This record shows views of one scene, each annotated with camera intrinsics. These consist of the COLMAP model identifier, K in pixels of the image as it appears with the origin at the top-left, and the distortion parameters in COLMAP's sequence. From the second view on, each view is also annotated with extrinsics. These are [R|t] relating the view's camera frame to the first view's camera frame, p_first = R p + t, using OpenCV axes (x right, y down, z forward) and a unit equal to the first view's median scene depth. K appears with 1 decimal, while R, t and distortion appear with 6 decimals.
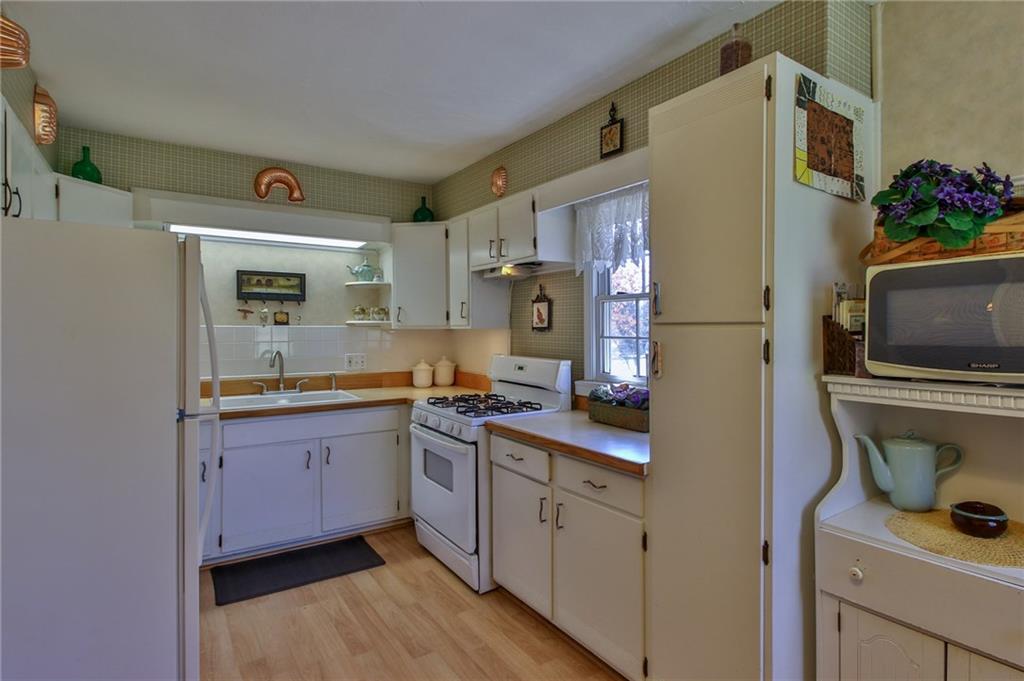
lens RADIAL K [[530.9, 0, 539.3], [0, 530.9, 331.2], [0, 0, 1]] dist [0.000421, -0.003215]
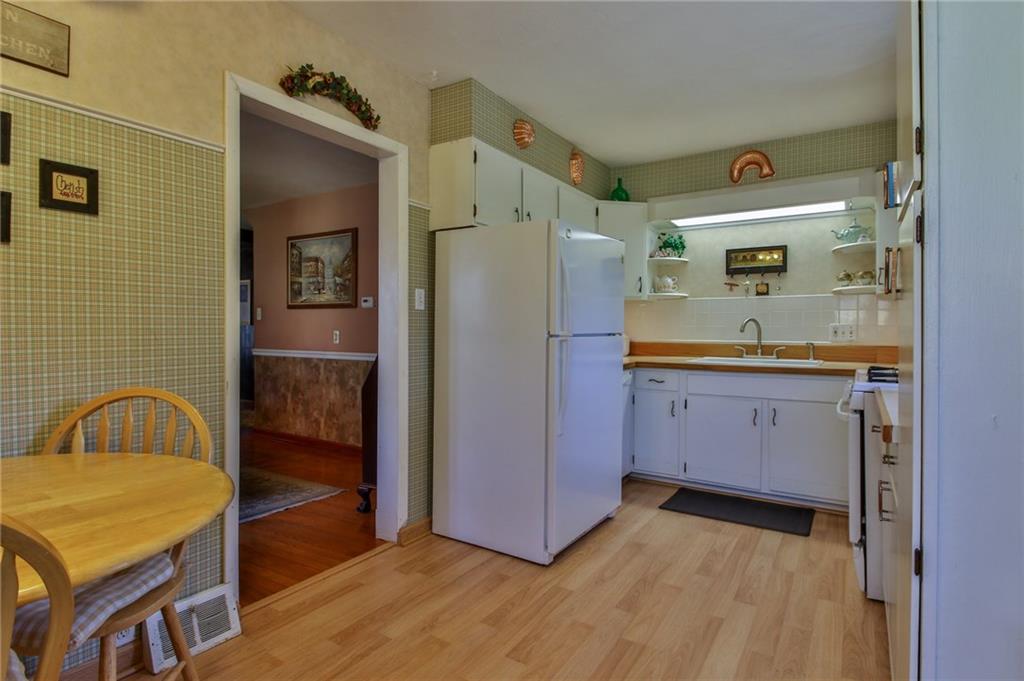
lens RADIAL K [[530.9, 0, 524.6], [0, 530.9, 328.2], [0, 0, 1]] dist [0.000421, -0.003215]
pose [[0.379665, -0.002293, -0.925121, 0.363013], [-0.006477, 0.999966, -0.005136, 0.070475], [0.925101, 0.007942, 0.379637, 0.160790]]
